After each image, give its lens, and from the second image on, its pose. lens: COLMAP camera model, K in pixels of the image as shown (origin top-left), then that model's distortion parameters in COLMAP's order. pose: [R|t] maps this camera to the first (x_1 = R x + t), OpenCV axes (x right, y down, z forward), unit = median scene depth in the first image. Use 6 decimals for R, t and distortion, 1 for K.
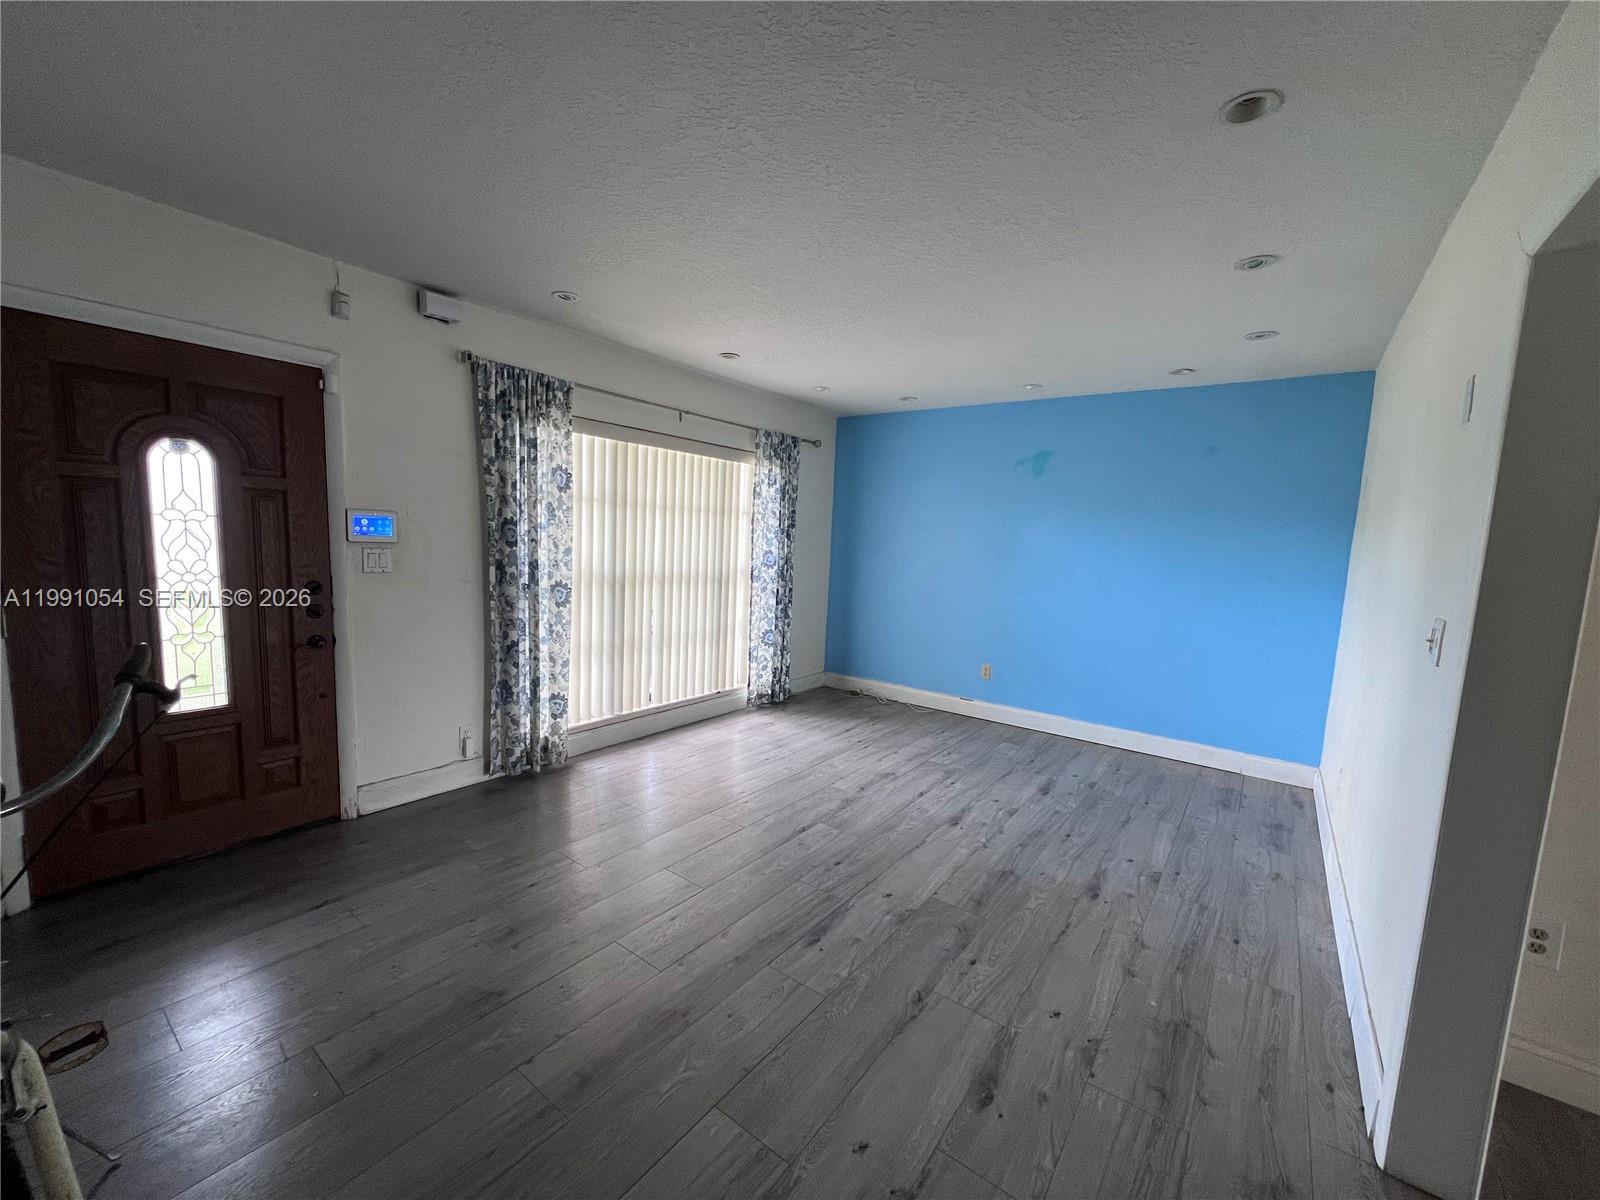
lens RADIAL K [[636.1, 0, 803.2], [0, 636.1, 610.2], [0, 0, 1]] dist [-0.002801, -0.000657]
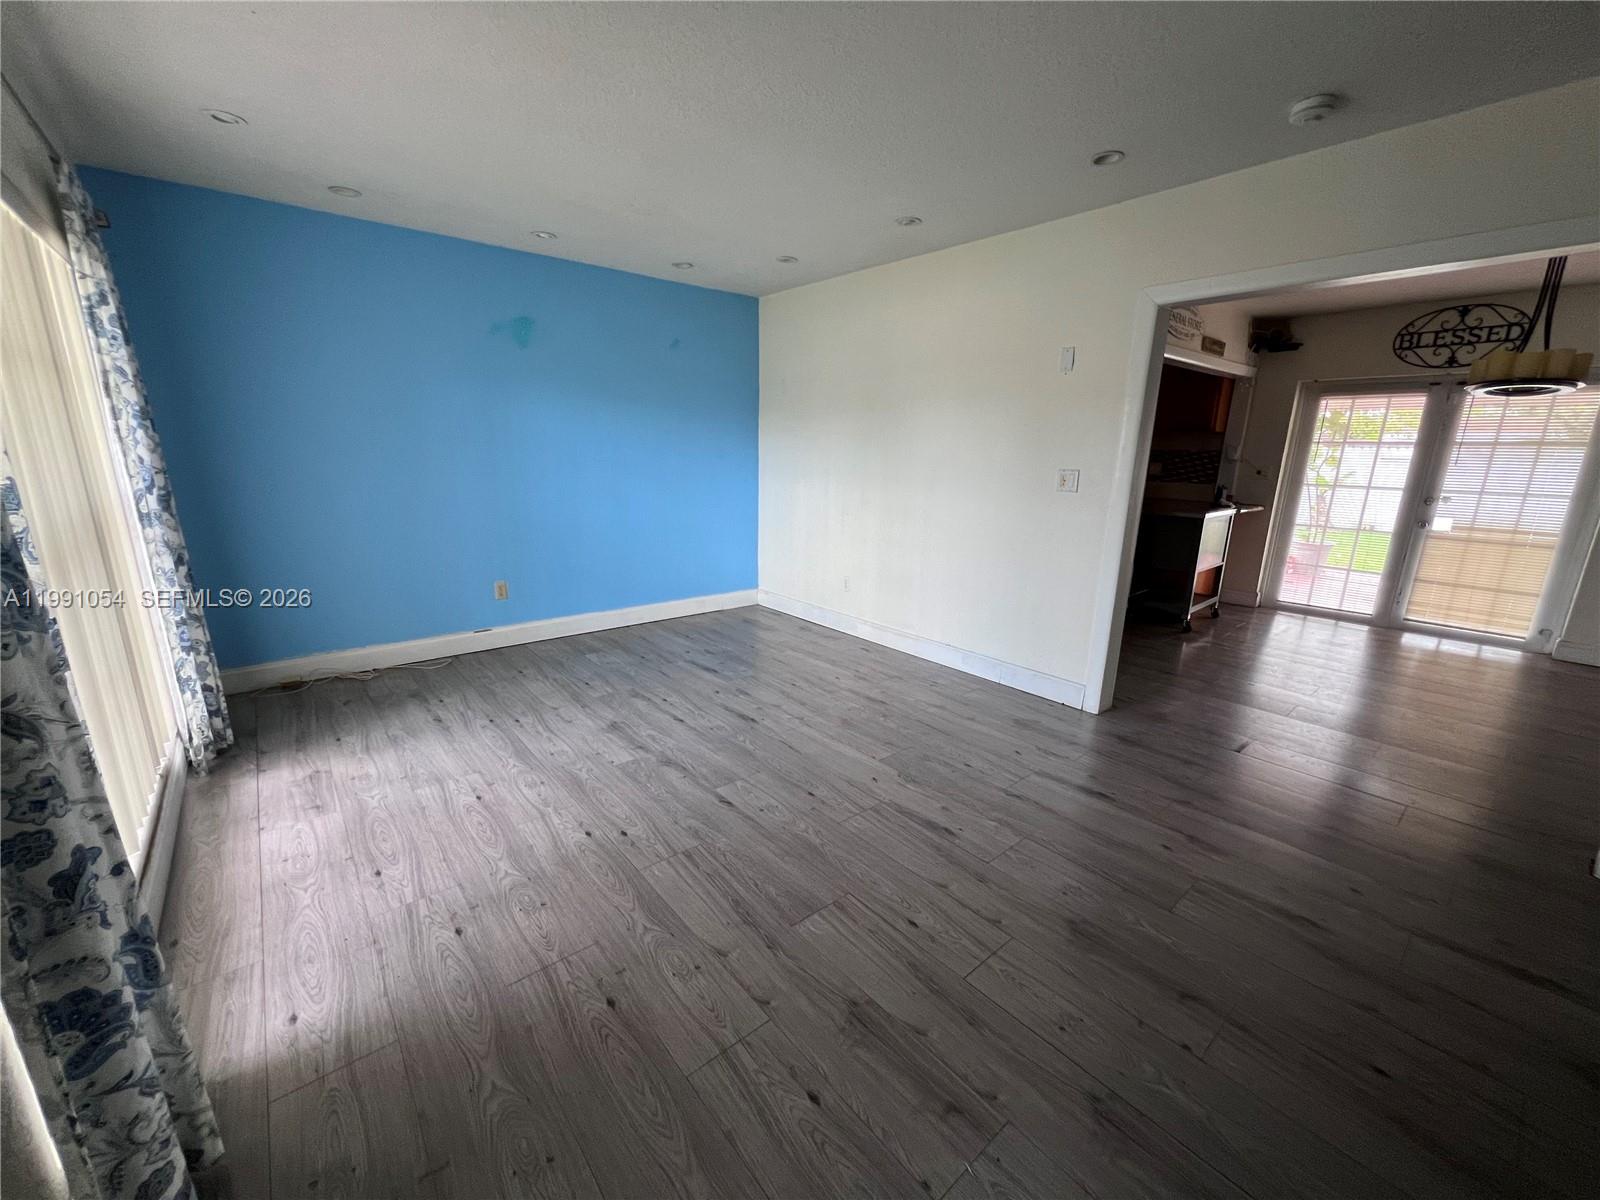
lens RADIAL K [[638.7, 0, 795.2], [0, 638.7, 605.1], [0, 0, 1]] dist [0.000231, -0.000268]
pose [[0.239921, -0.273603, 0.931440, -0.490296], [0.103733, 0.961195, 0.255624, -0.071200], [-0.965234, 0.035292, 0.258992, 0.507170]]
